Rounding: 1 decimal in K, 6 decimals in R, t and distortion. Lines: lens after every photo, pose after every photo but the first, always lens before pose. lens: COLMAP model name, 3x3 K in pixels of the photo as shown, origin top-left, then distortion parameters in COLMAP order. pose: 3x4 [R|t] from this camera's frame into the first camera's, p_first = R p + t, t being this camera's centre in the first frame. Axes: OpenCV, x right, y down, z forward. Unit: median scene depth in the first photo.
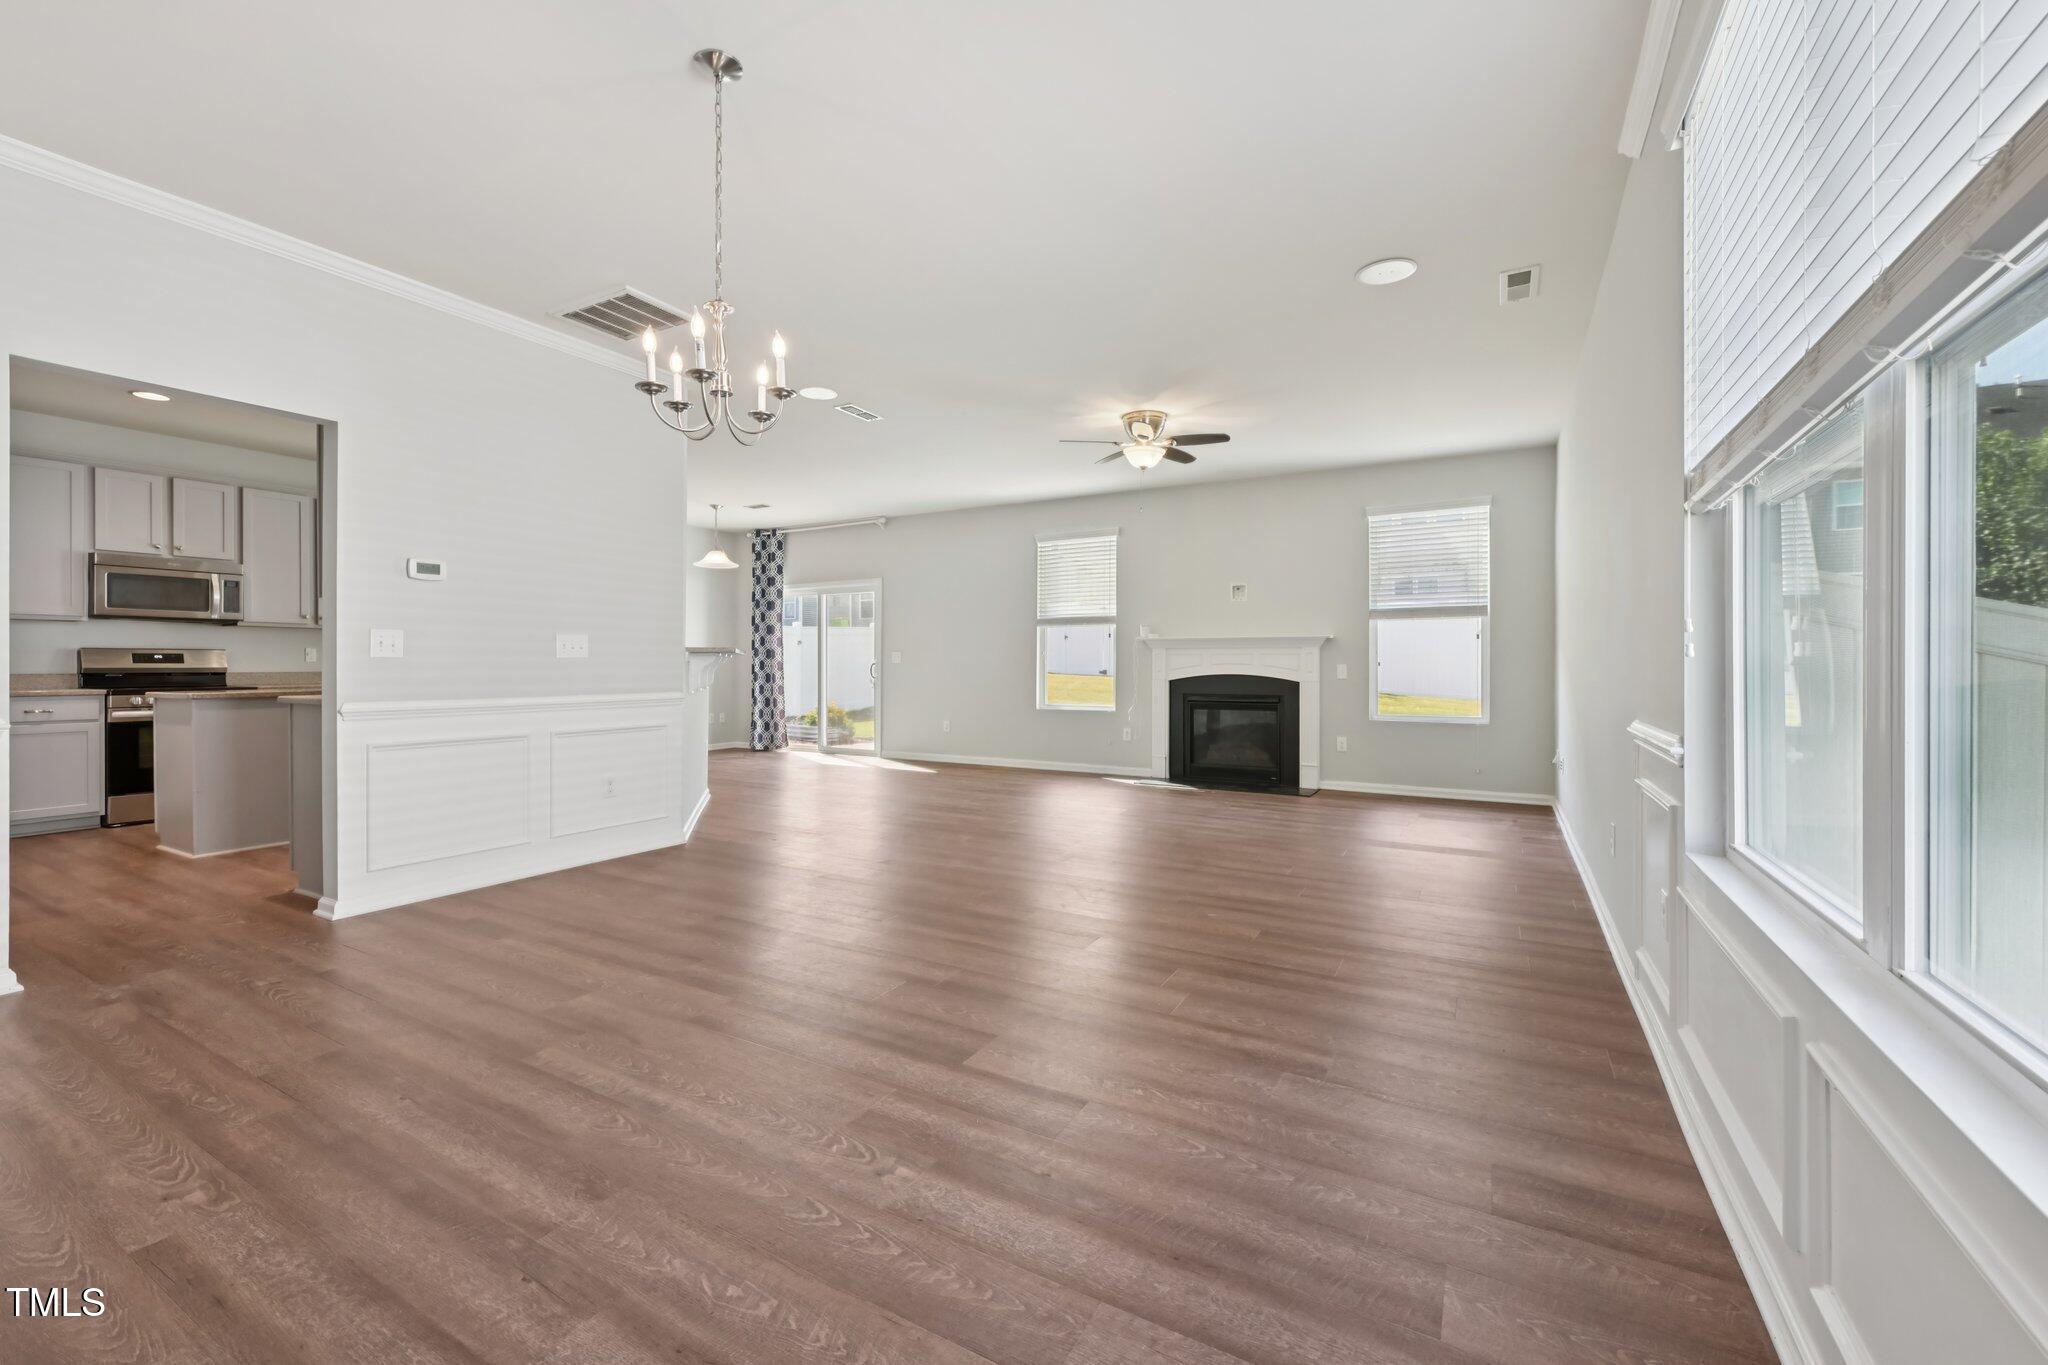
lens RADIAL K [[822.2, 0, 1026.8], [0, 822.2, 665.4], [0, 0, 1]] dist [-0.000094, 0.000443]
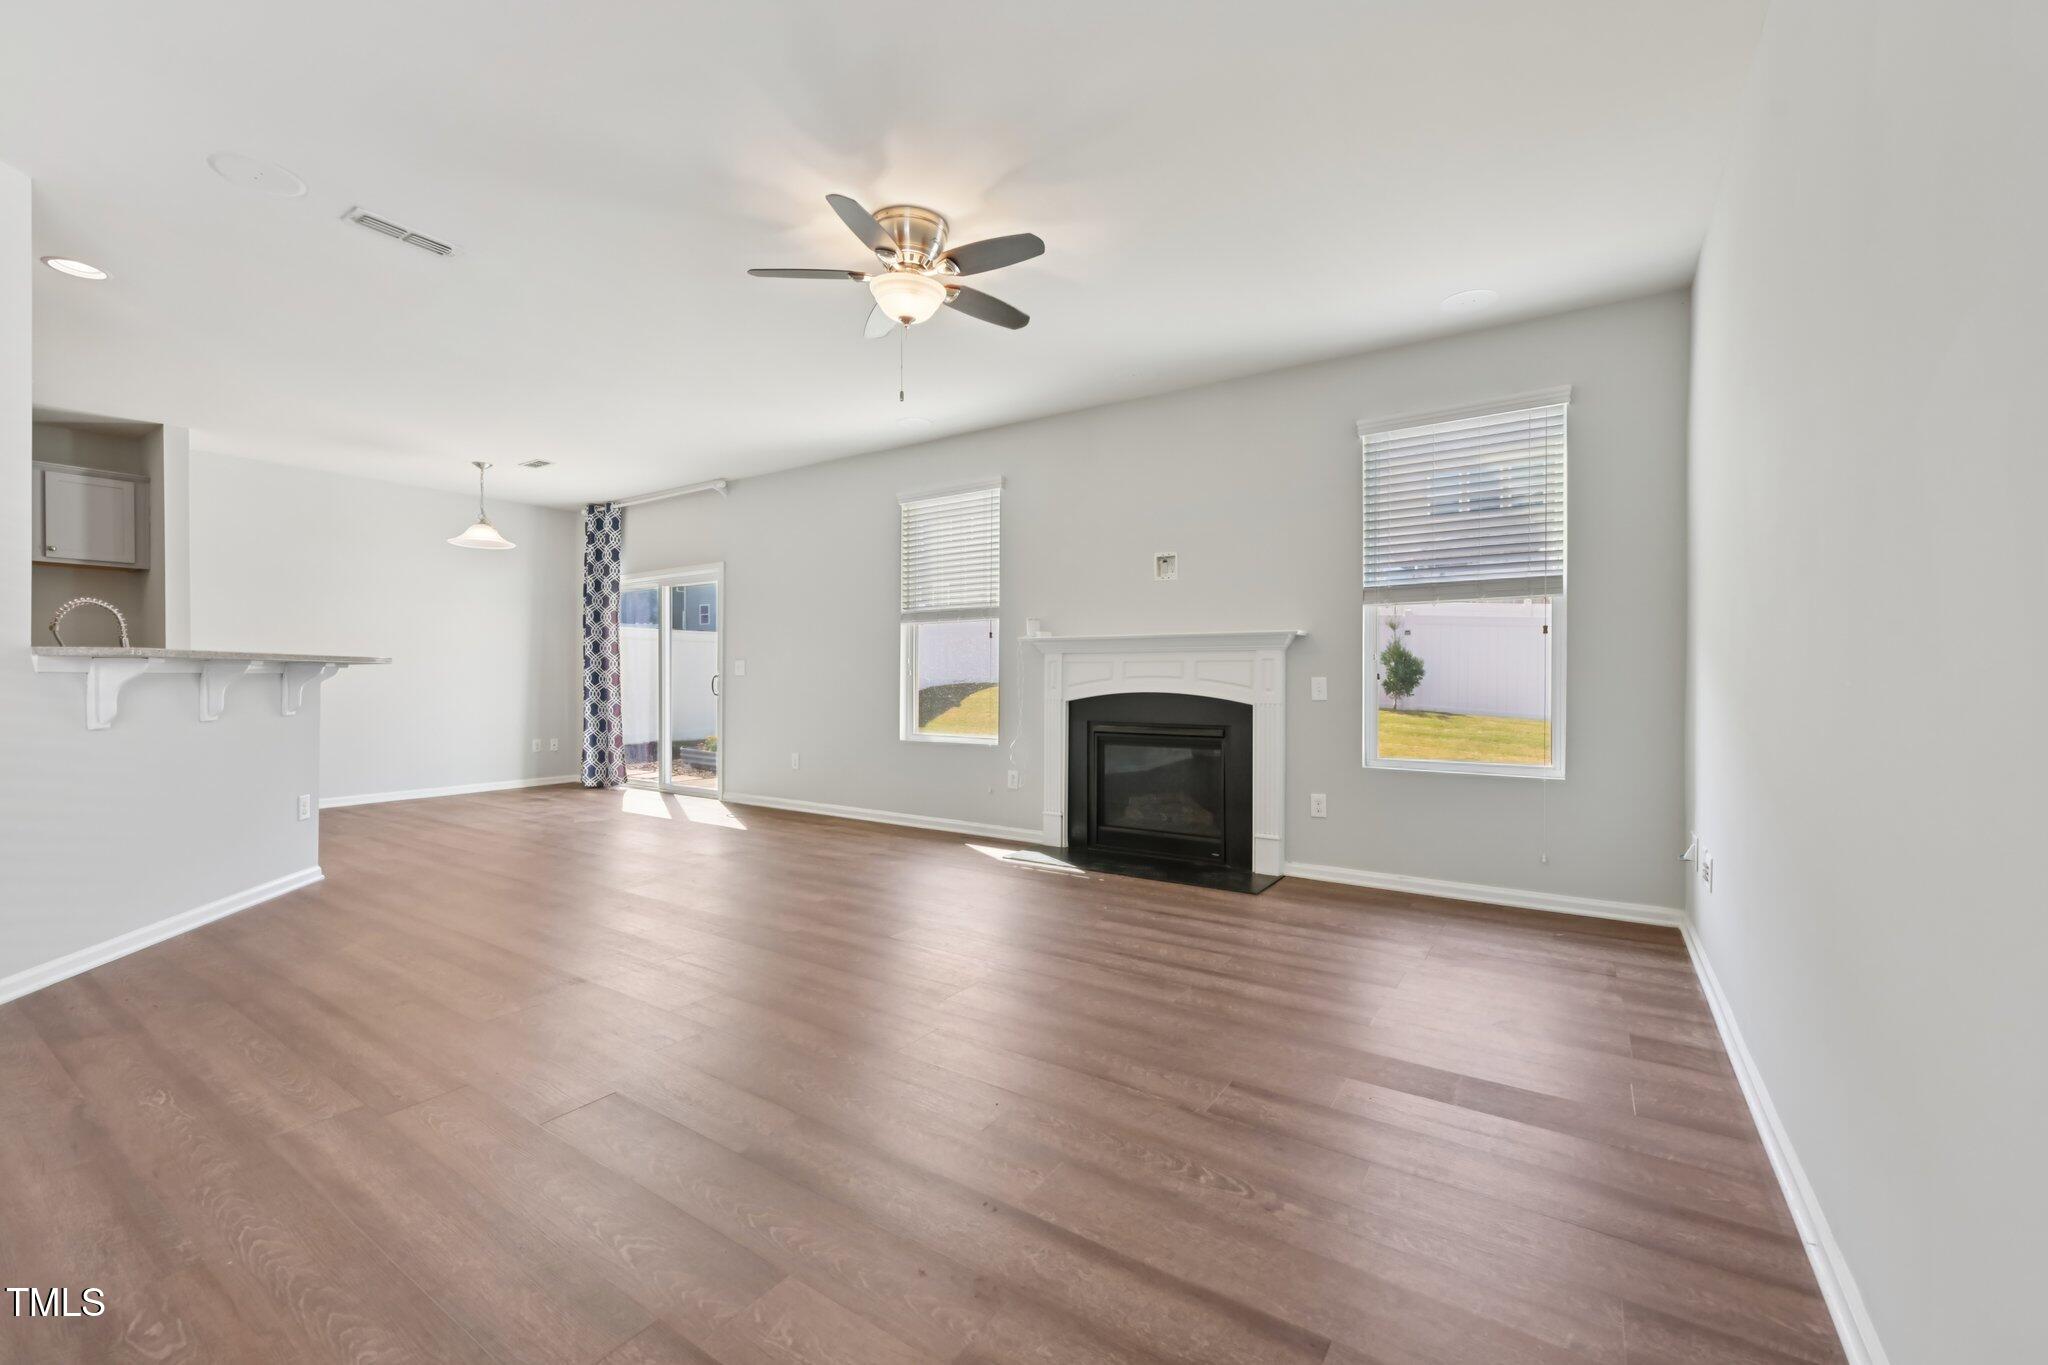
lens RADIAL K [[822.2, 0, 1031.4], [0, 822.2, 683.8], [0, 0, 1]] dist [-0.000094, 0.000443]
pose [[0.997244, -0.000111, -0.074195, 0.184787], [0.000717, 0.999967, 0.008137, -0.001172], [0.074192, -0.008168, 0.997211, 0.316167]]
